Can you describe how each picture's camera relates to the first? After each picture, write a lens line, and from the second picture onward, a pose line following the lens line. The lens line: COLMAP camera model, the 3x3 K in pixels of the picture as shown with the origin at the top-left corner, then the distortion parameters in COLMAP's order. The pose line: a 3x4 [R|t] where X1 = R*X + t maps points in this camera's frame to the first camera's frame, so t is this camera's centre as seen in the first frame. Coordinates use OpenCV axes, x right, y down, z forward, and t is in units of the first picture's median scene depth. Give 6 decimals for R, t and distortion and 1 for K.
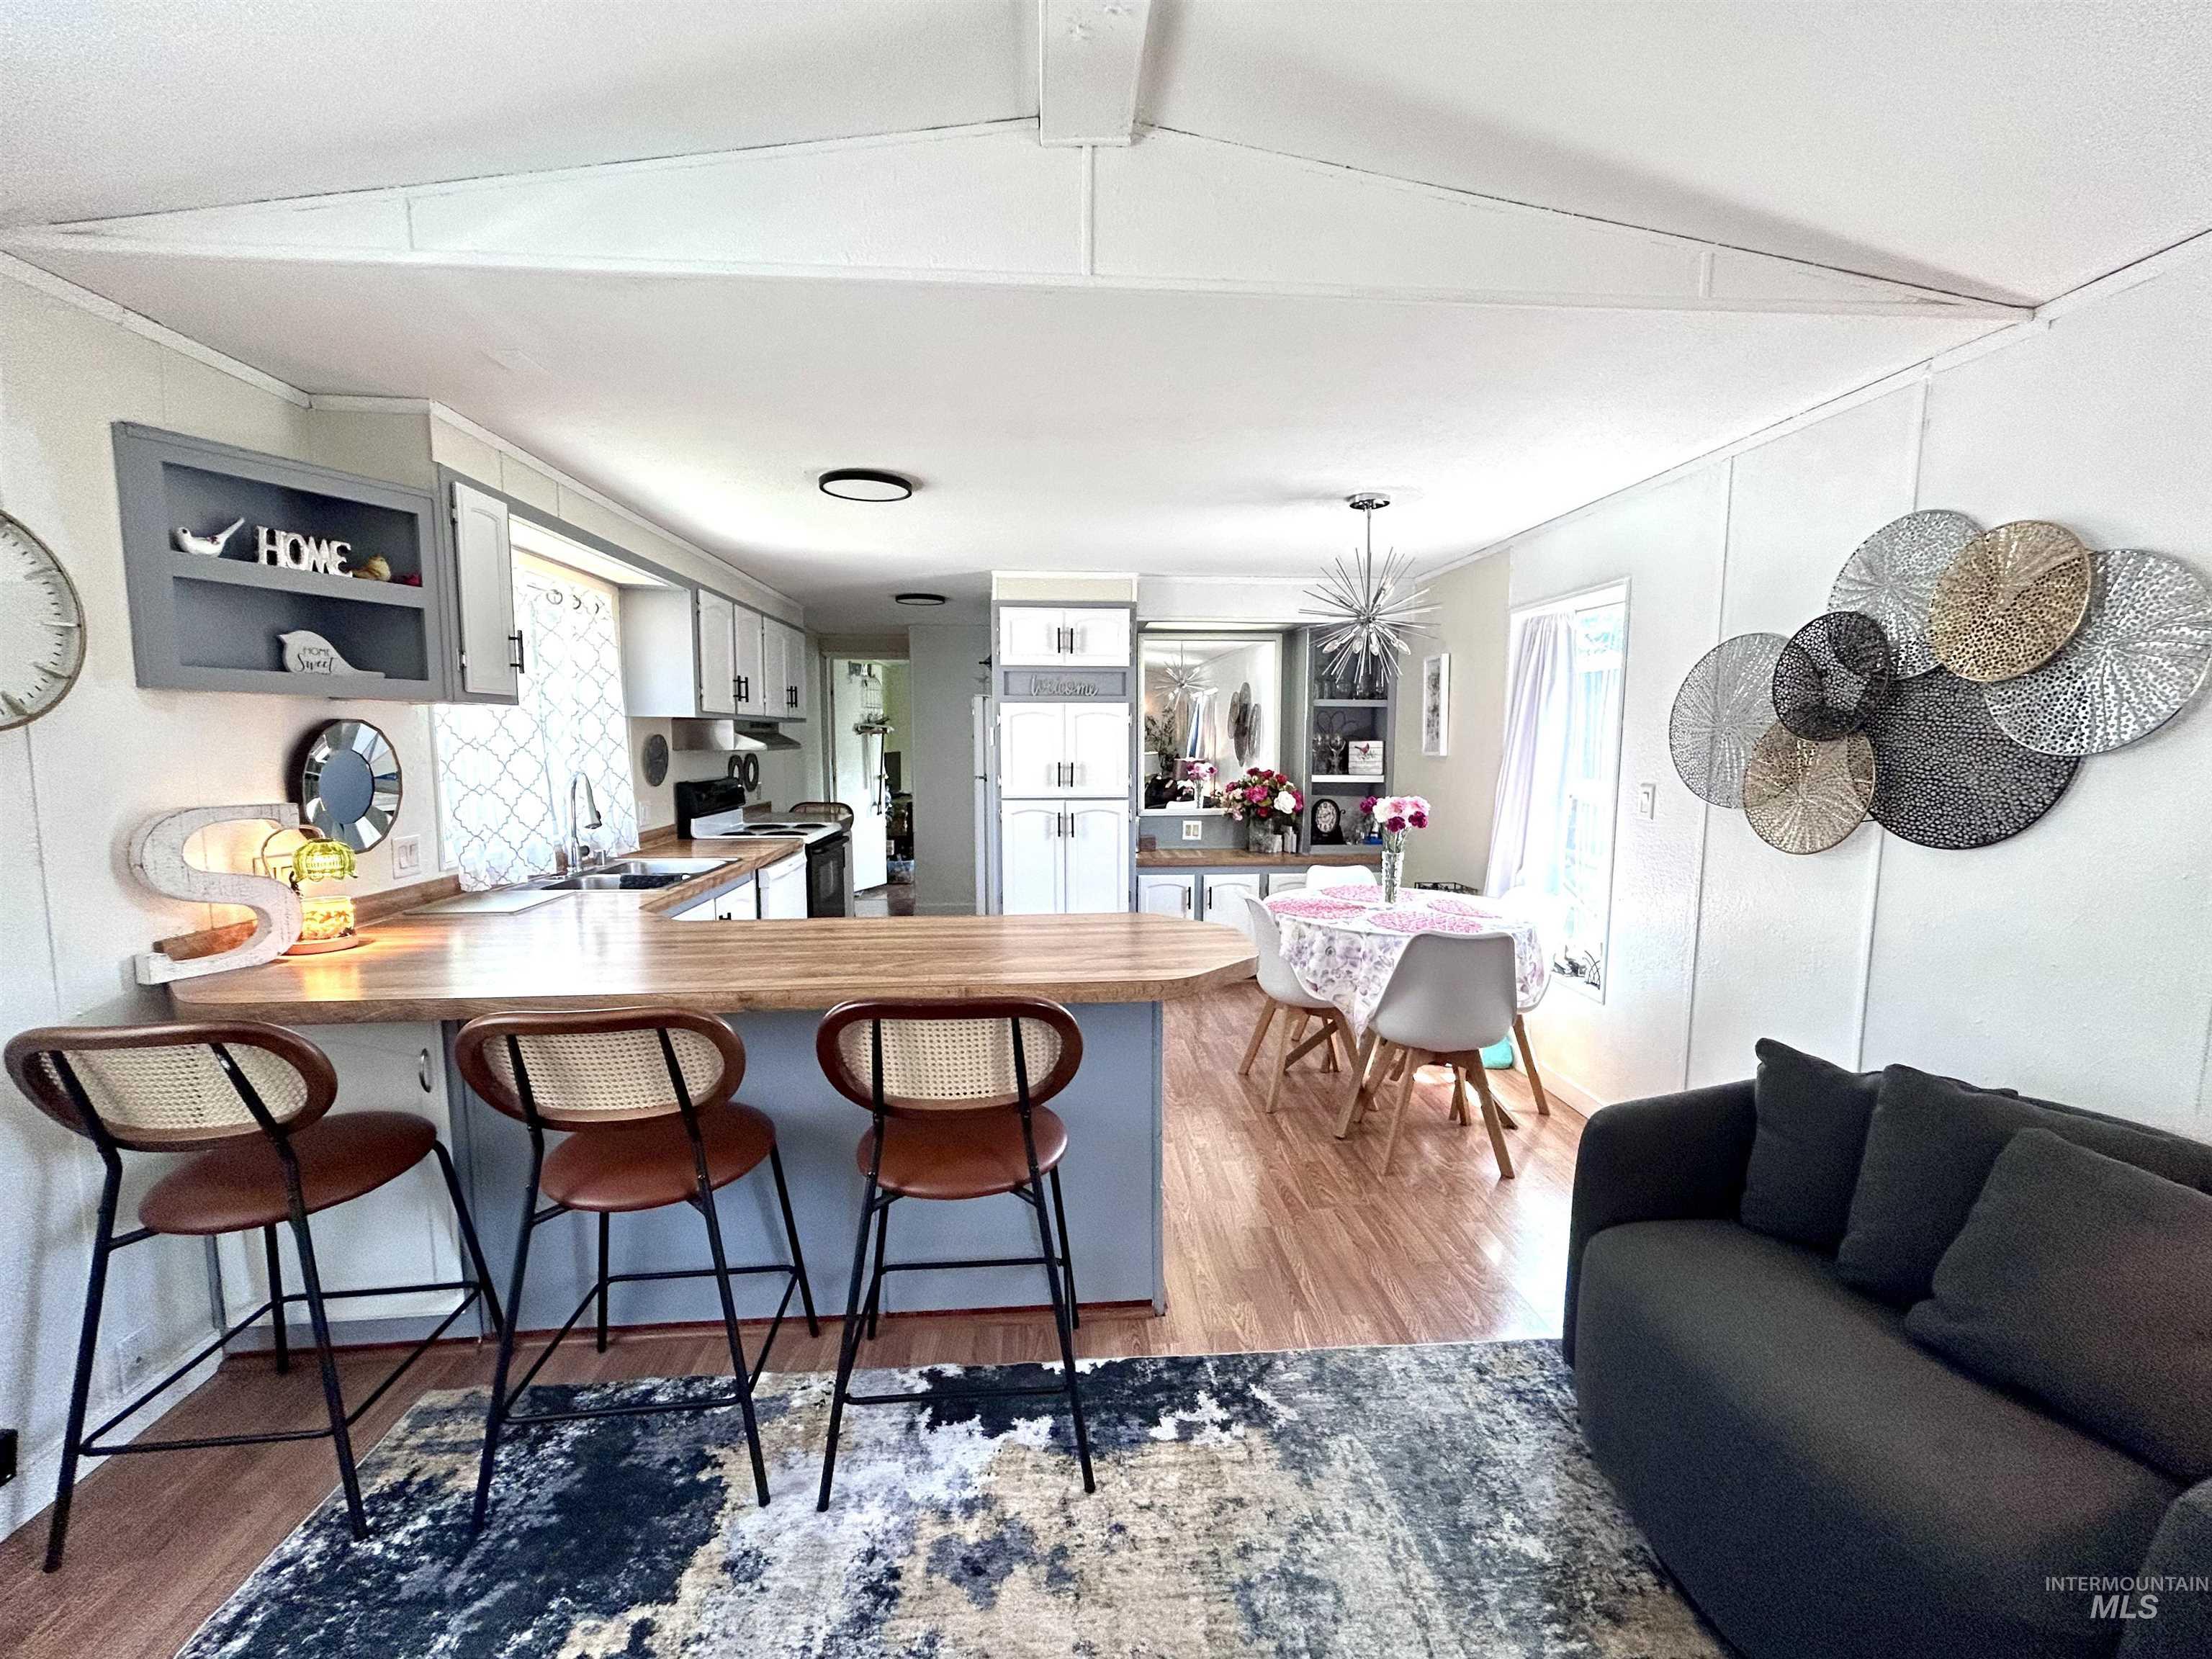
lens RADIAL K [[896.5, 0, 1106.0], [0, 896.5, 829.5], [0, 0, 1]] dist [-0.000264, 0.000119]
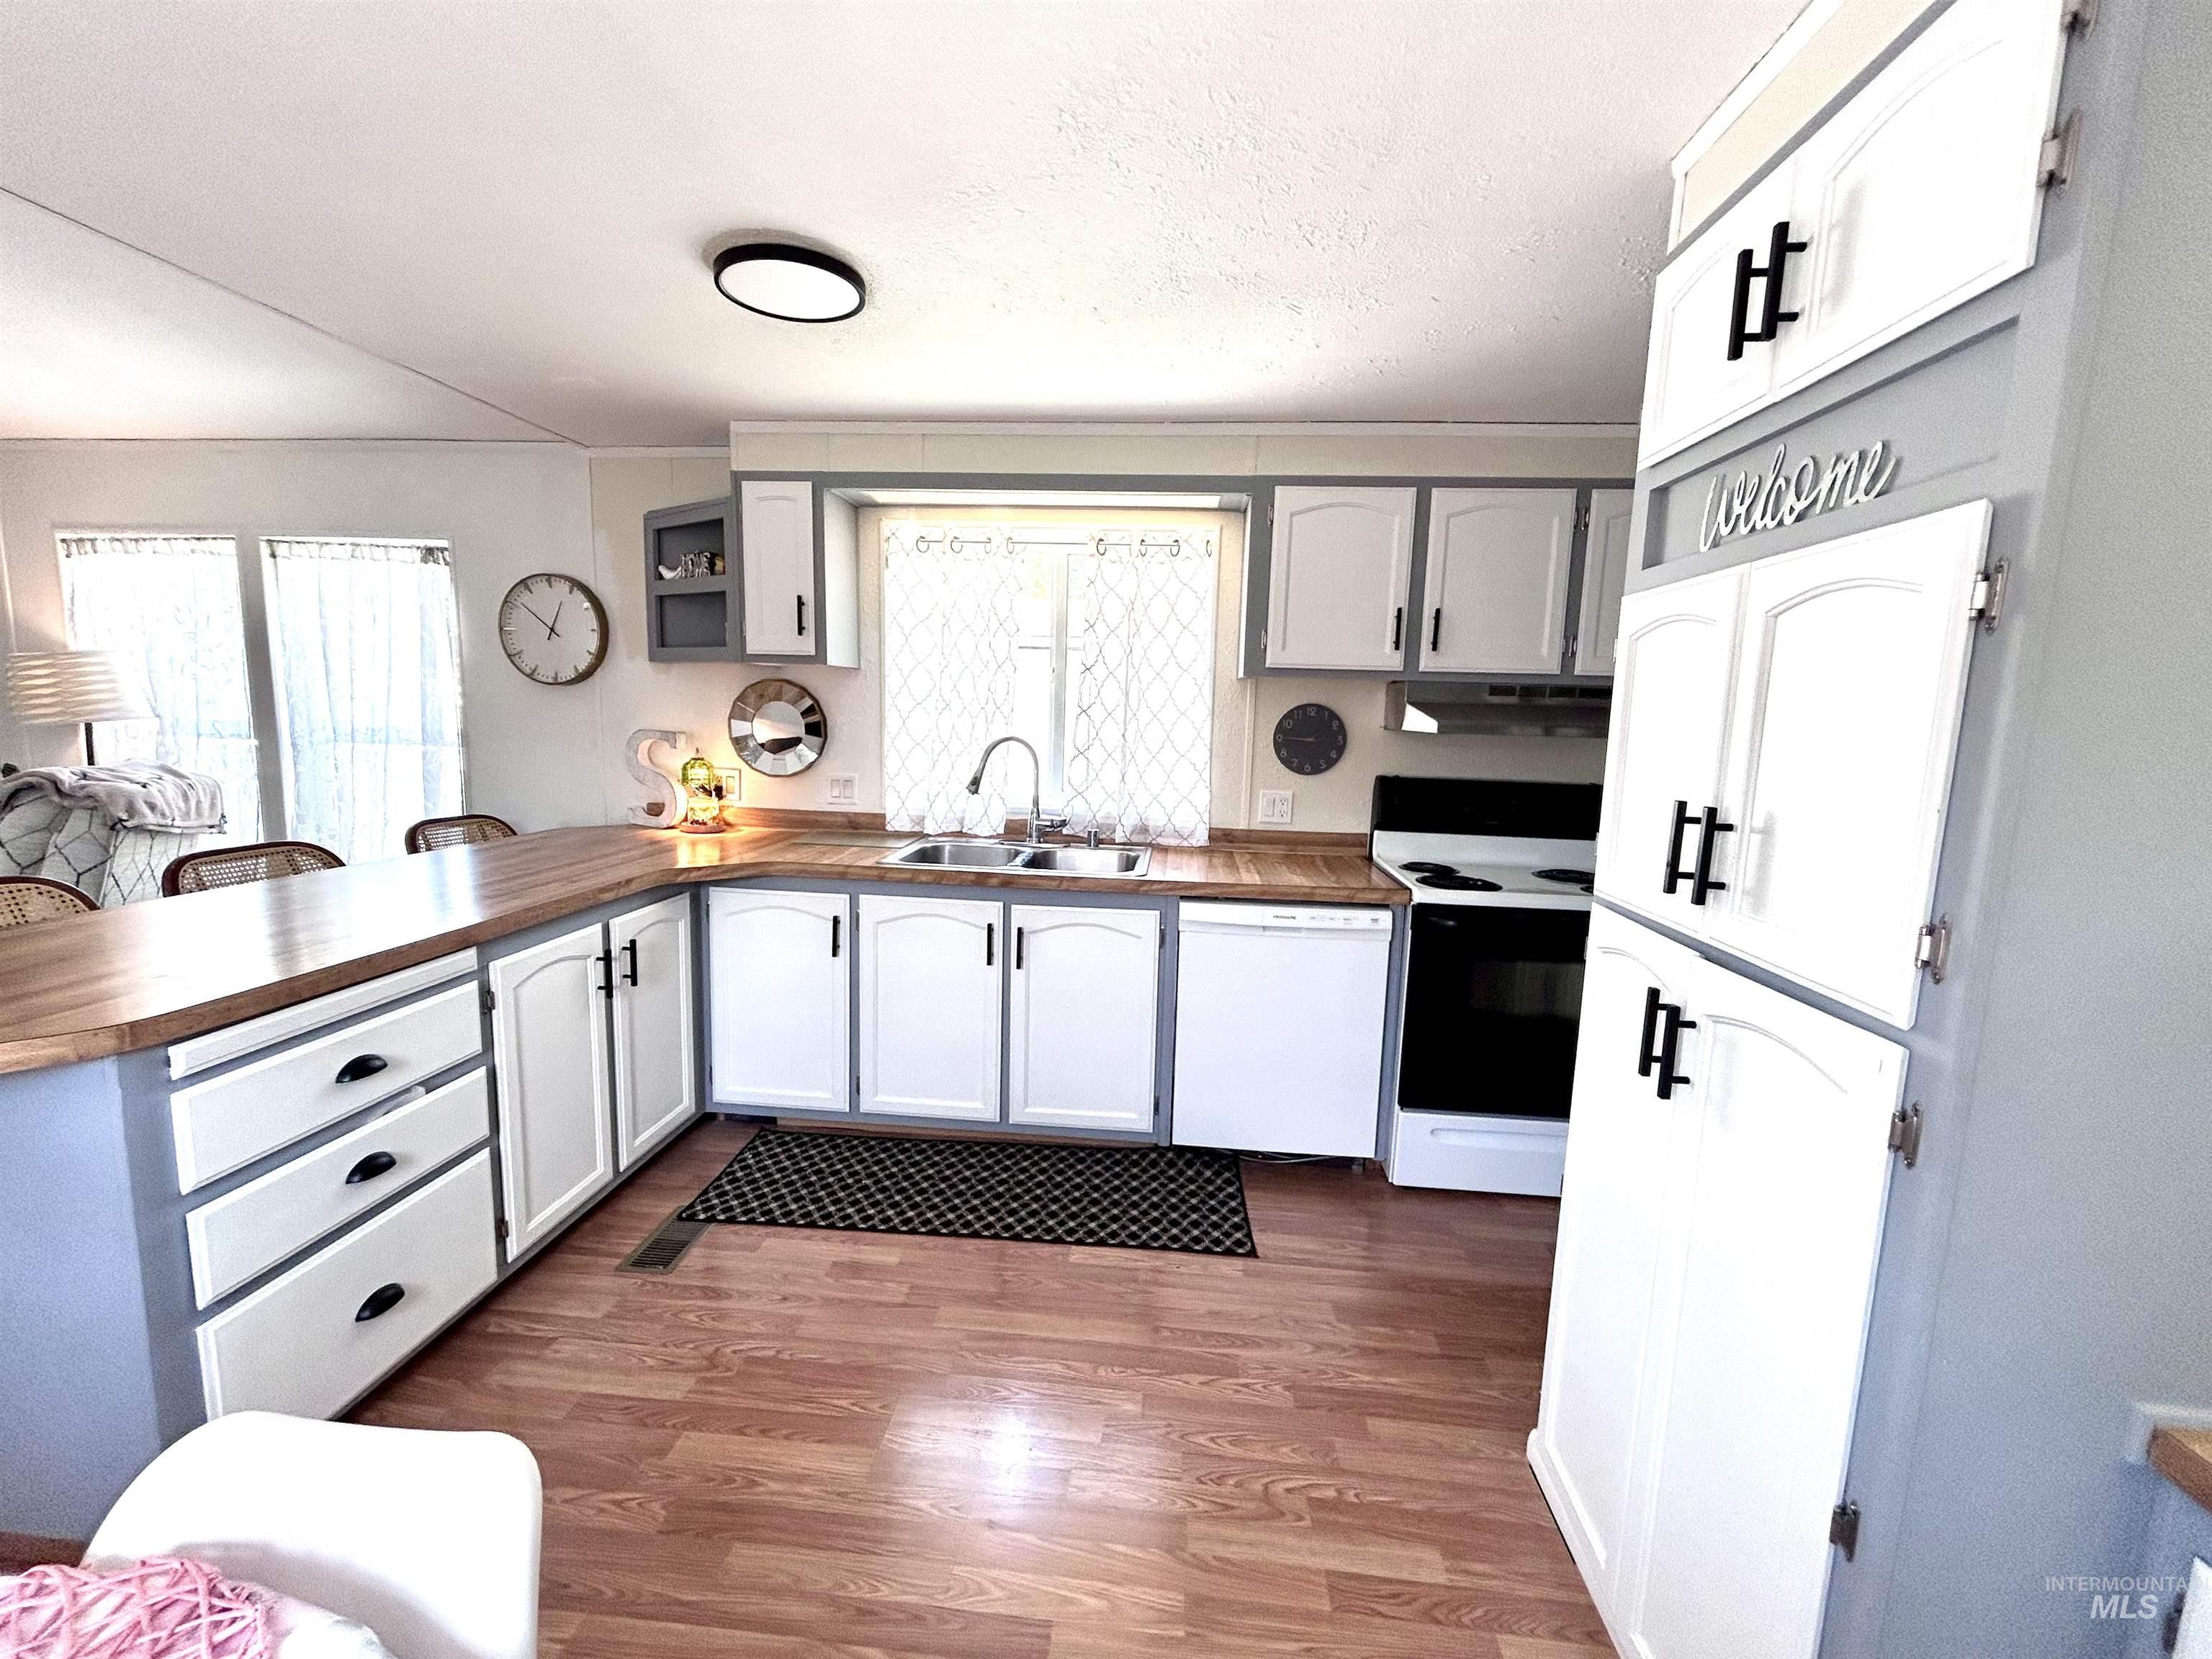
lens RADIAL K [[896.5, 0, 1106.0], [0, 896.5, 829.5], [0, 0, 1]] dist [-0.000264, 0.000119]
pose [[-0.161356, 0.125356, -0.978902, 0.330747], [-0.129615, 0.980616, 0.146941, -0.120033], [0.978348, 0.150590, -0.141981, 1.258613]]
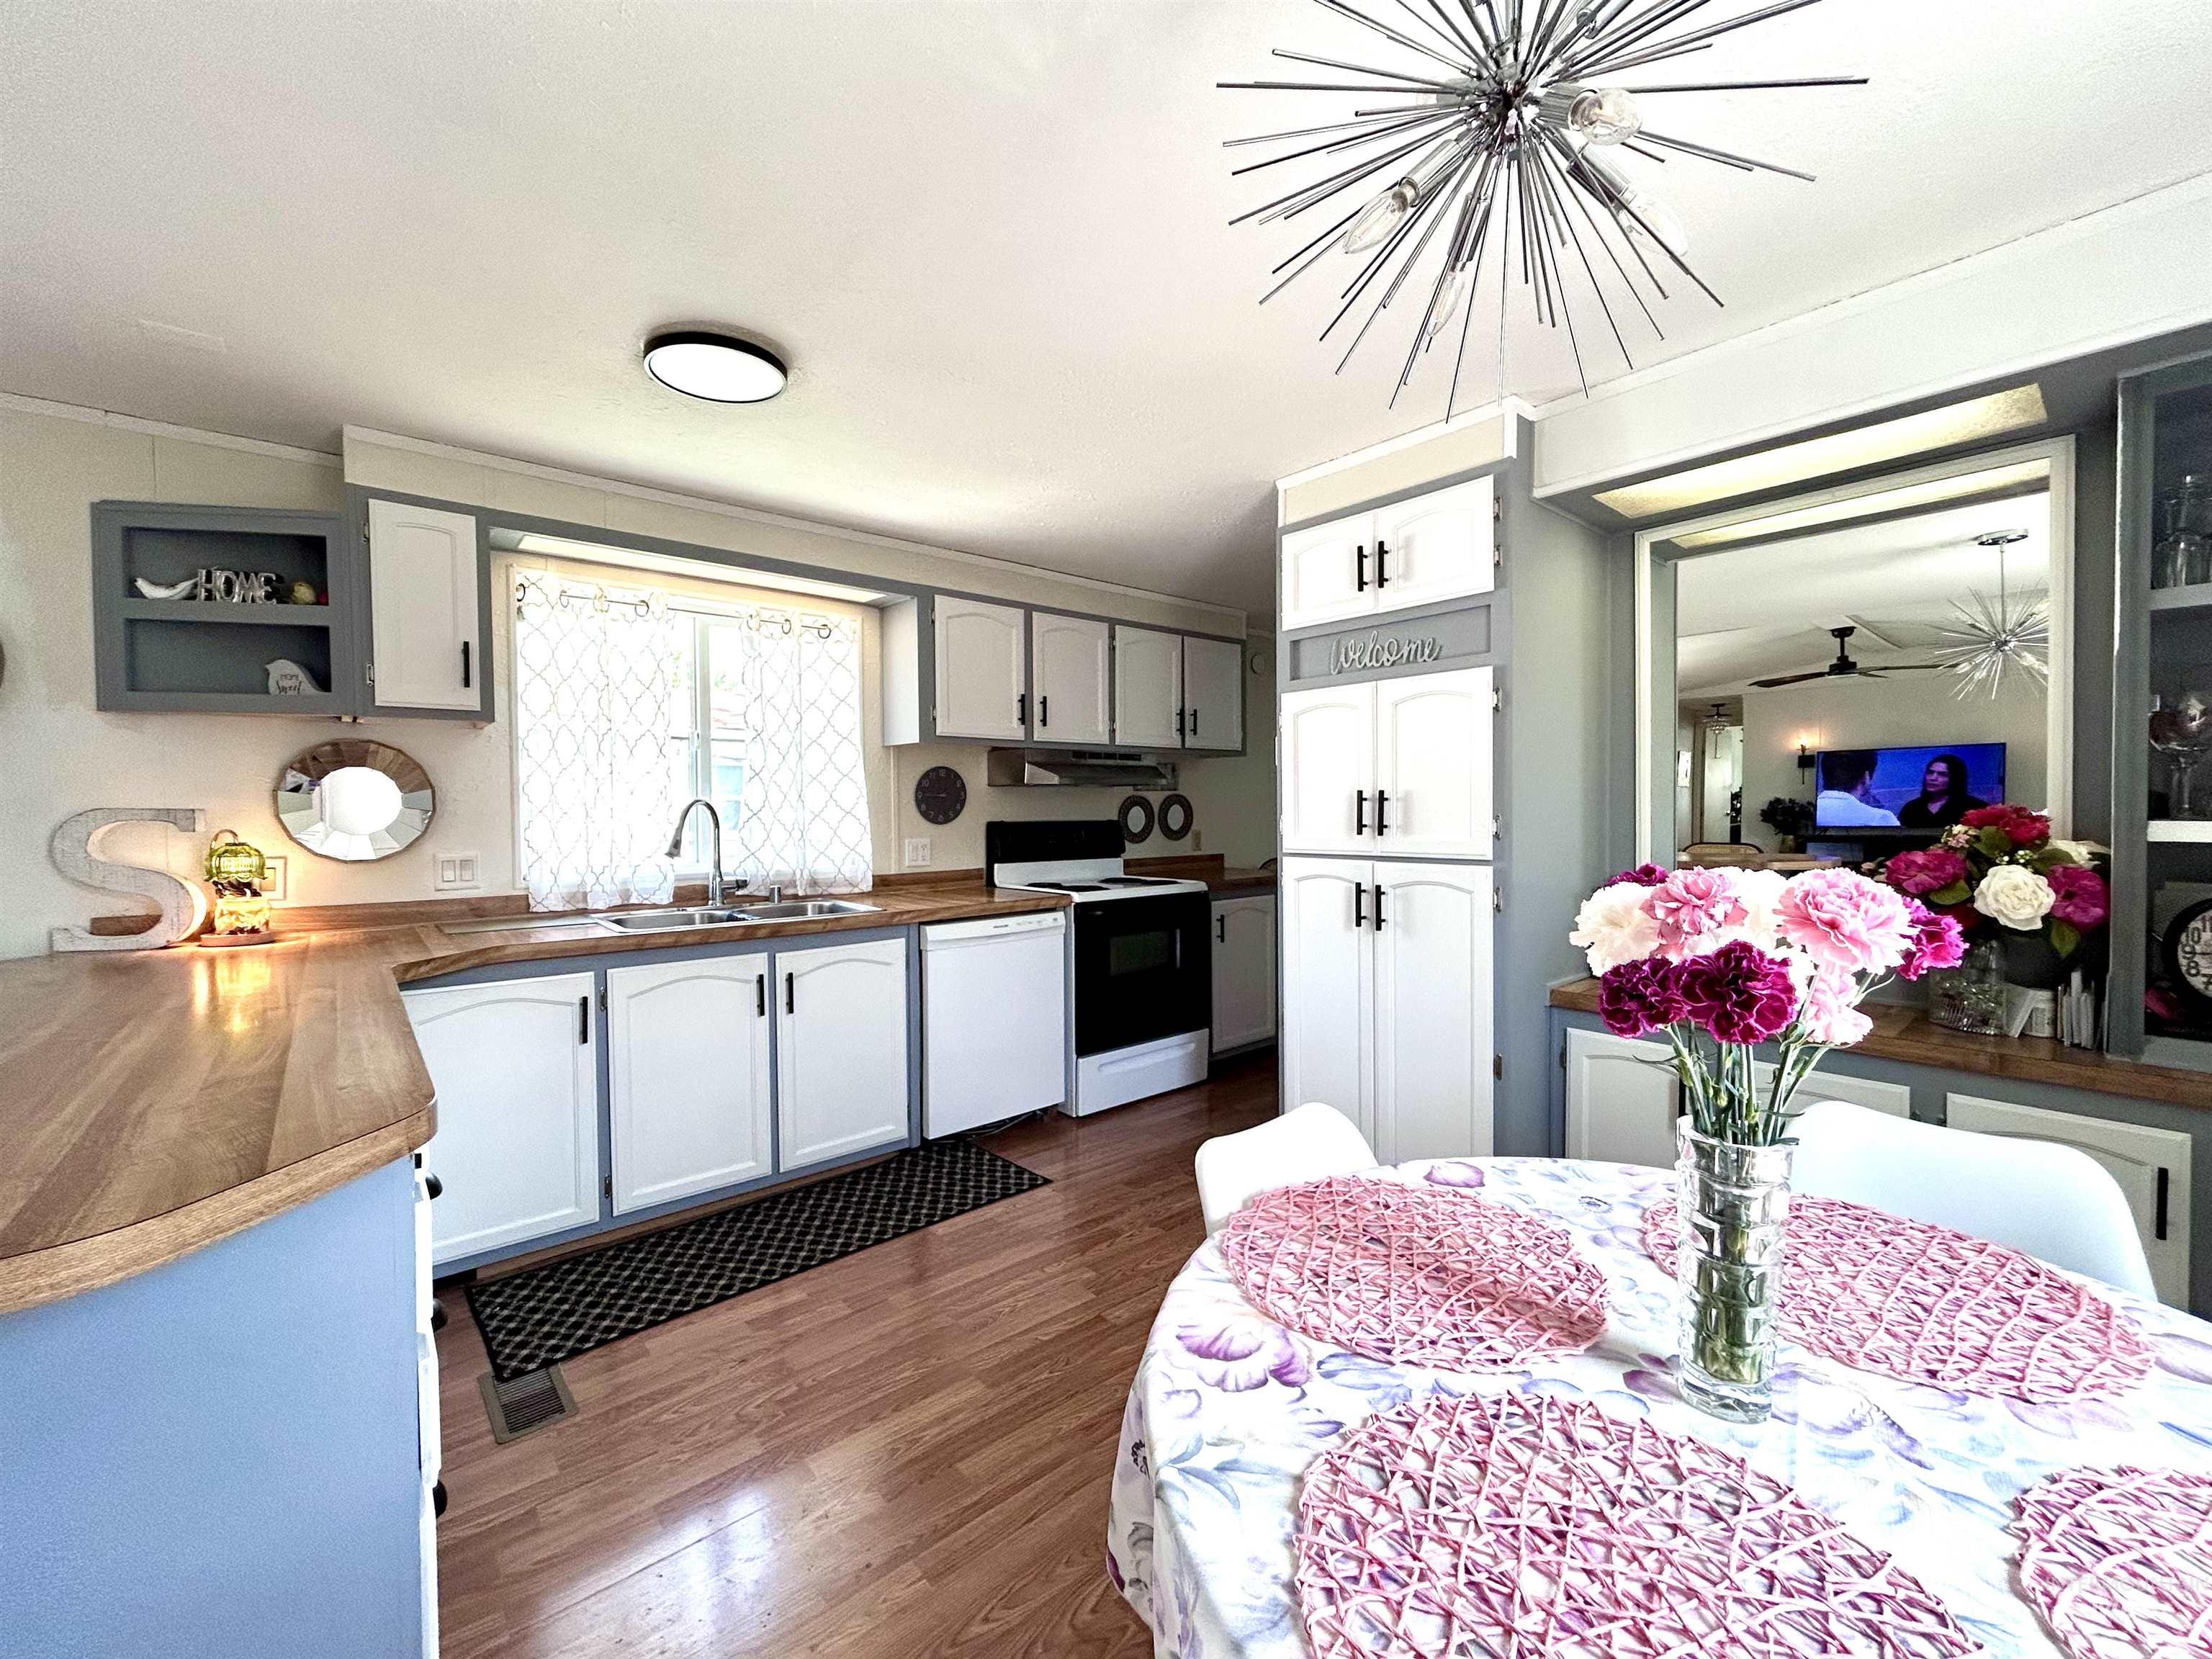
lens RADIAL K [[896.5, 0, 1106.0], [0, 896.5, 829.5], [0, 0, 1]] dist [-0.000264, 0.000119]
pose [[0.592613, 0.012872, -0.805385, 0.425823], [-0.072643, 0.996652, -0.037523, -0.028107], [0.802205, 0.080742, 0.591563, 0.798058]]
